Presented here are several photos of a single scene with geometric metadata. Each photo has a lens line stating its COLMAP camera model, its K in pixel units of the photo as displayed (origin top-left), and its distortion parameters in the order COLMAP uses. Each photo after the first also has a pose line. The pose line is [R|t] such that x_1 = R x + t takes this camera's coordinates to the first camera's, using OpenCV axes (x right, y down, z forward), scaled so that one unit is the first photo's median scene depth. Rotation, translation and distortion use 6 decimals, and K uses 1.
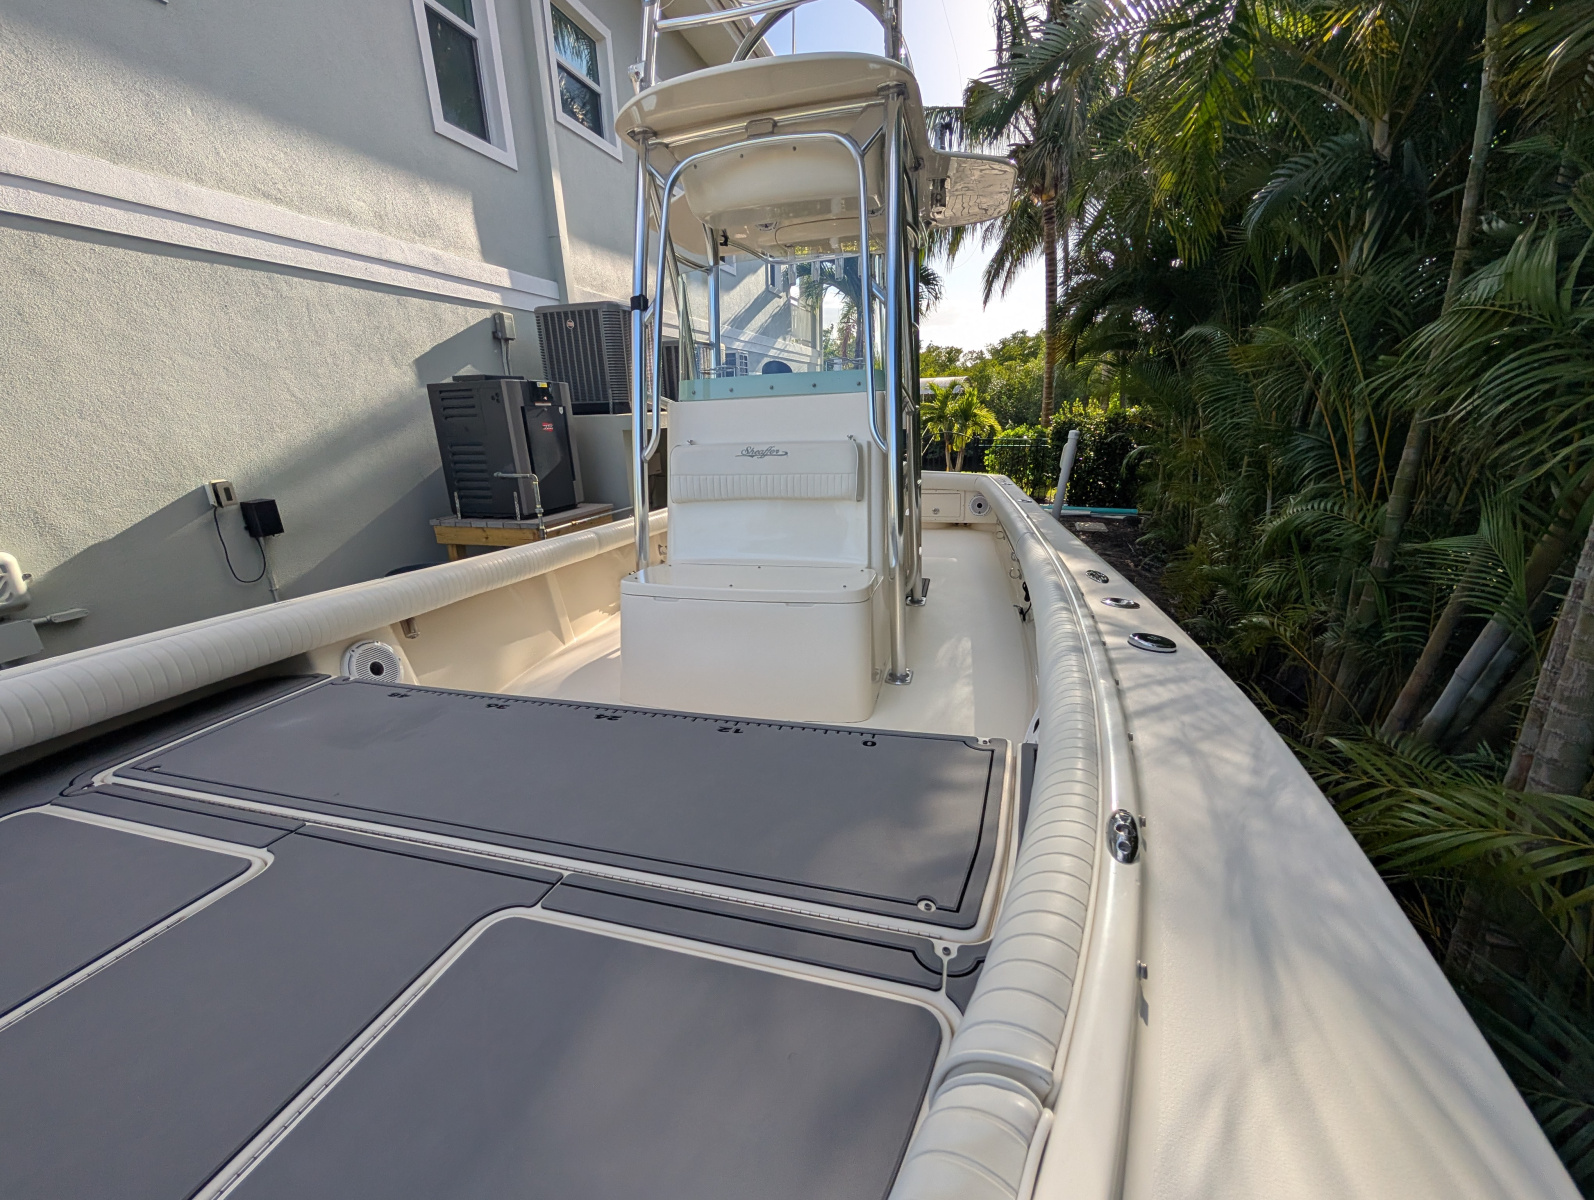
lens RADIAL K [[646.2, 0, 797.0], [0, 646.2, 600.0], [0, 0, 1]] dist [-0.000517, 0.000101]
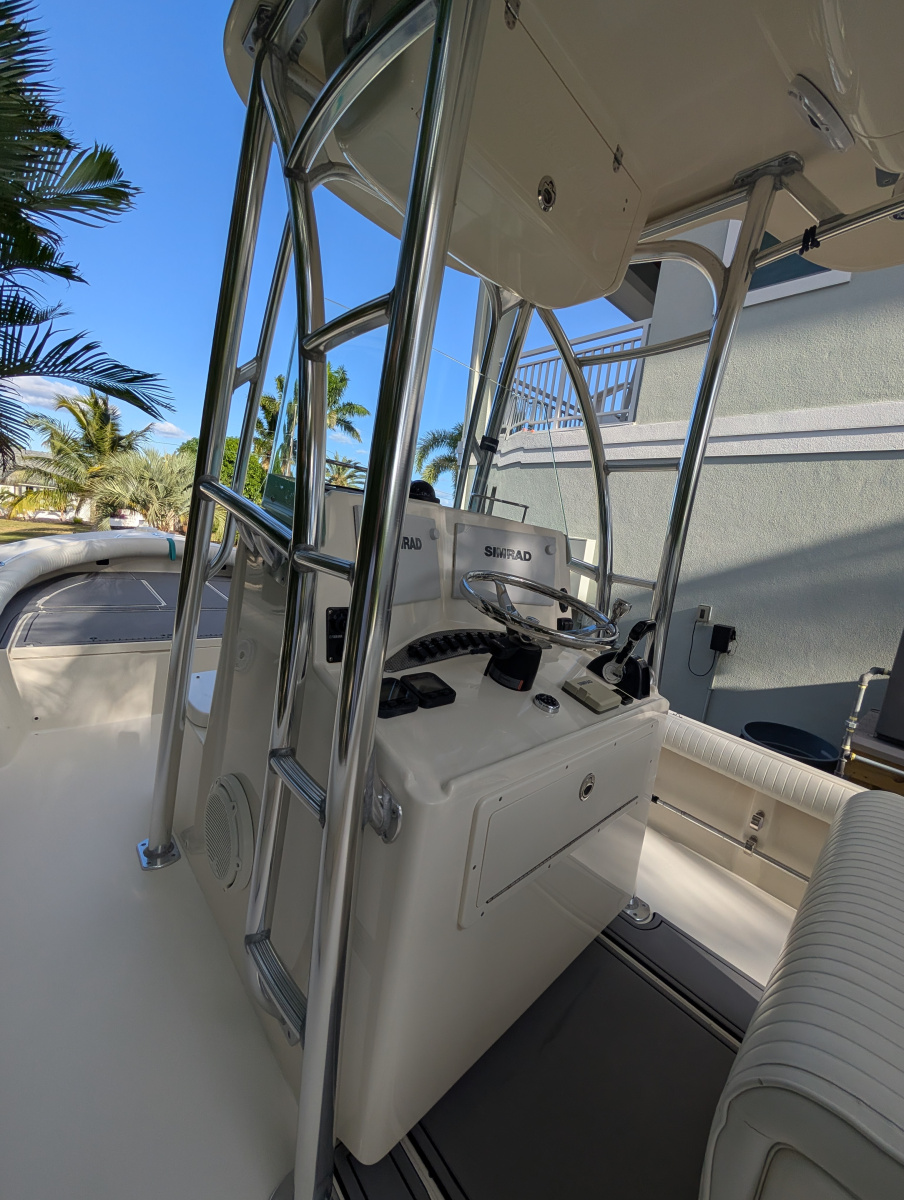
lens RADIAL K [[455.7, 0, 449.3], [0, 455.7, 601.5], [0, 0, 1]] dist [-0.001953, 0.000223]
pose [[-0.512556, 0.106935, -0.851969, 0.279779], [-0.336996, 0.887552, 0.314142, -0.292466], [0.789759, 0.448126, -0.418884, 0.879634]]
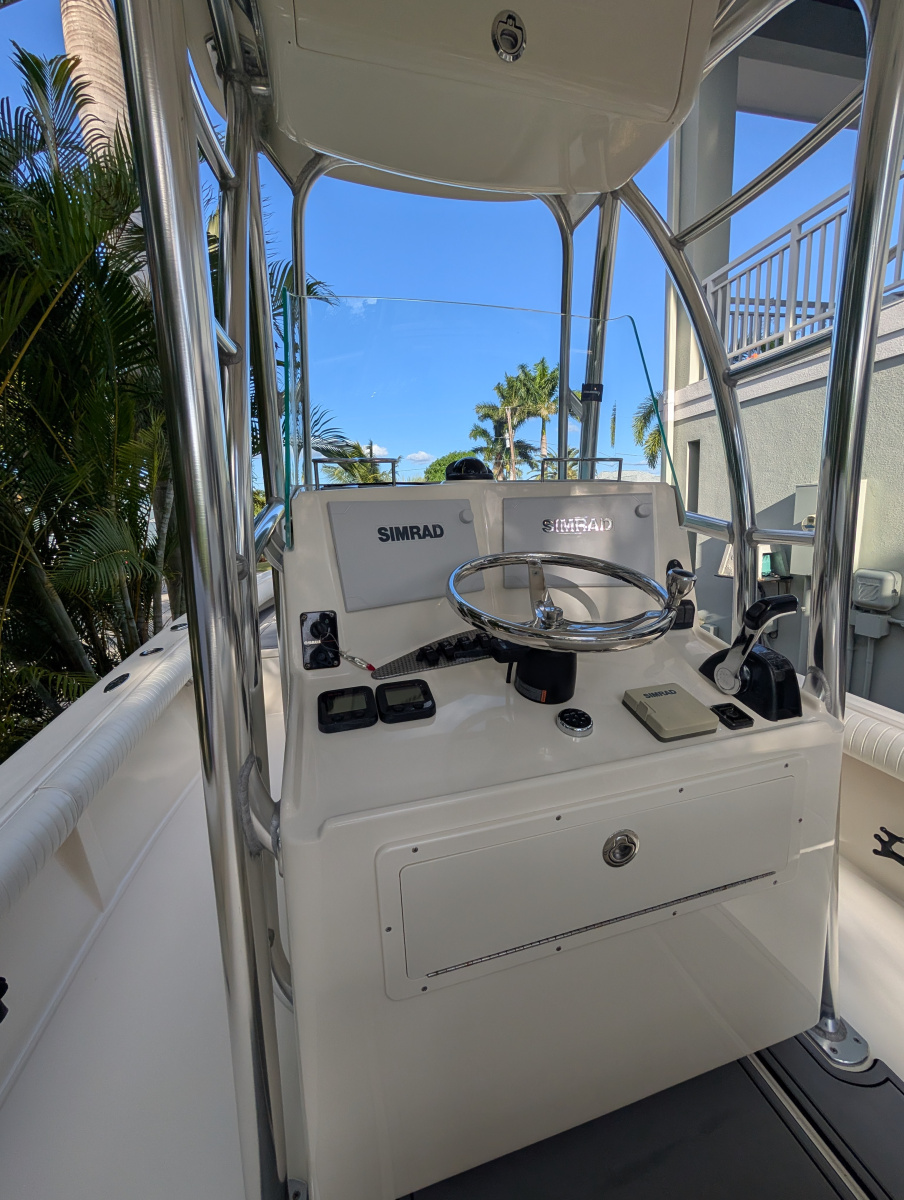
lens RADIAL K [[455.7, 0, 449.3], [0, 455.7, 601.5], [0, 0, 1]] dist [-0.001953, 0.000223]
pose [[-0.854785, 0.176112, -0.488187, 0.161044], [-0.064496, 0.897324, 0.436635, -0.303991], [0.514959, 0.404715, -0.755661, 0.939699]]
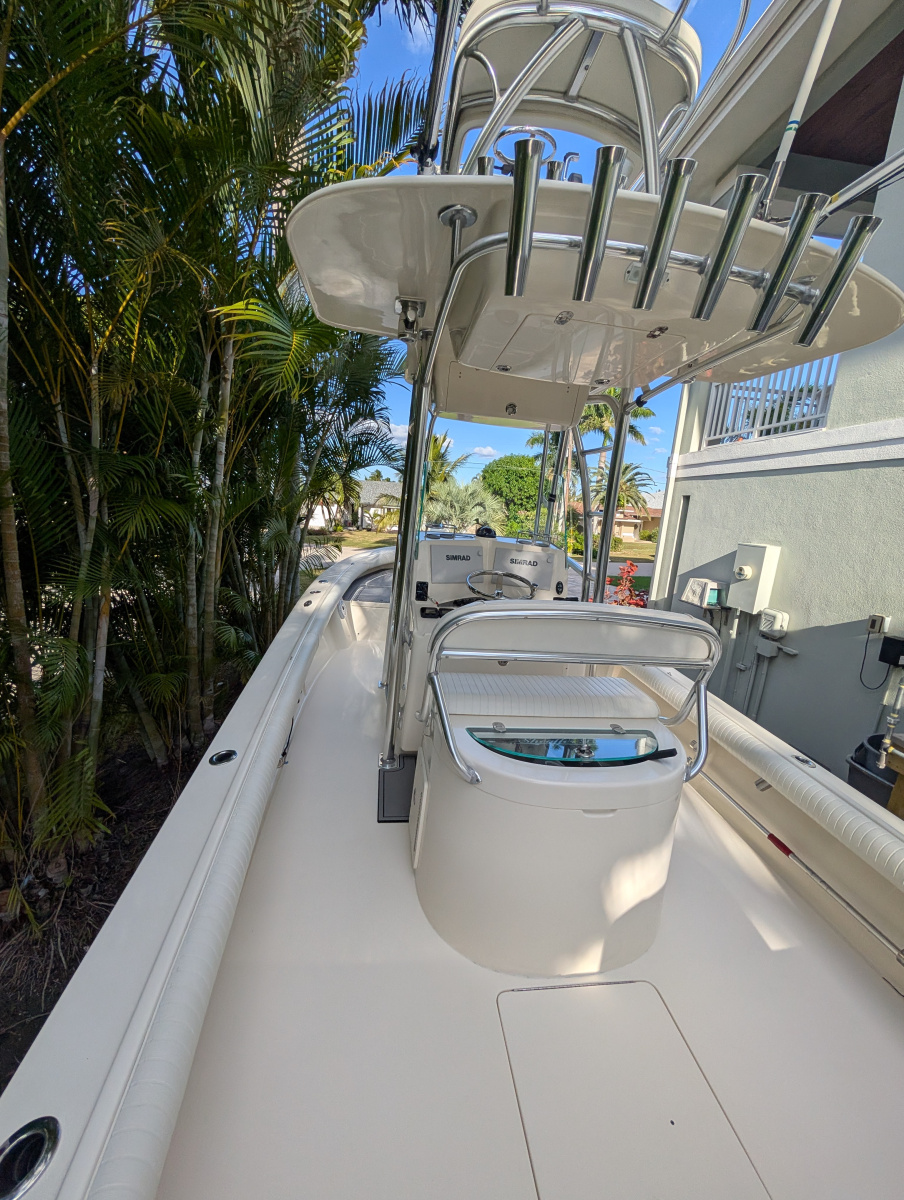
lens RADIAL K [[460.7, 0, 452.6], [0, 460.7, 585.4], [0, 0, 1]] dist [0.012712, 0.000087]
pose [[-0.909981, 0.042276, -0.412488, 0.348897], [-0.153370, 0.889922, 0.429554, -0.490537], [0.385242, 0.454150, -0.803328, 1.304577]]
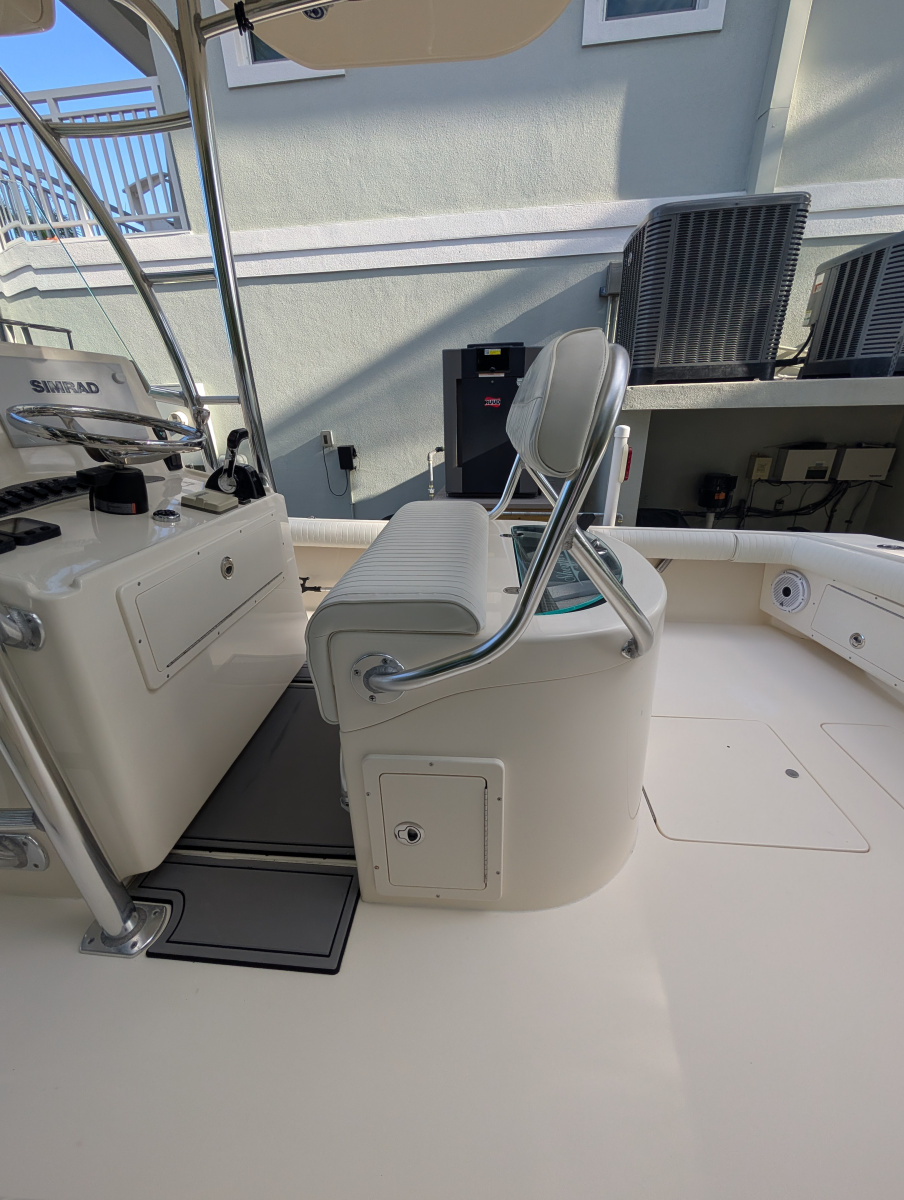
lens RADIAL K [[455.7, 0, 449.3], [0, 455.7, 601.5], [0, 0, 1]] dist [-0.001953, 0.000223]
pose [[0.196340, 0.428446, -0.881978, 0.353513], [-0.253305, 0.891116, 0.376496, -0.284343], [0.947253, 0.149488, 0.283489, 0.939497]]
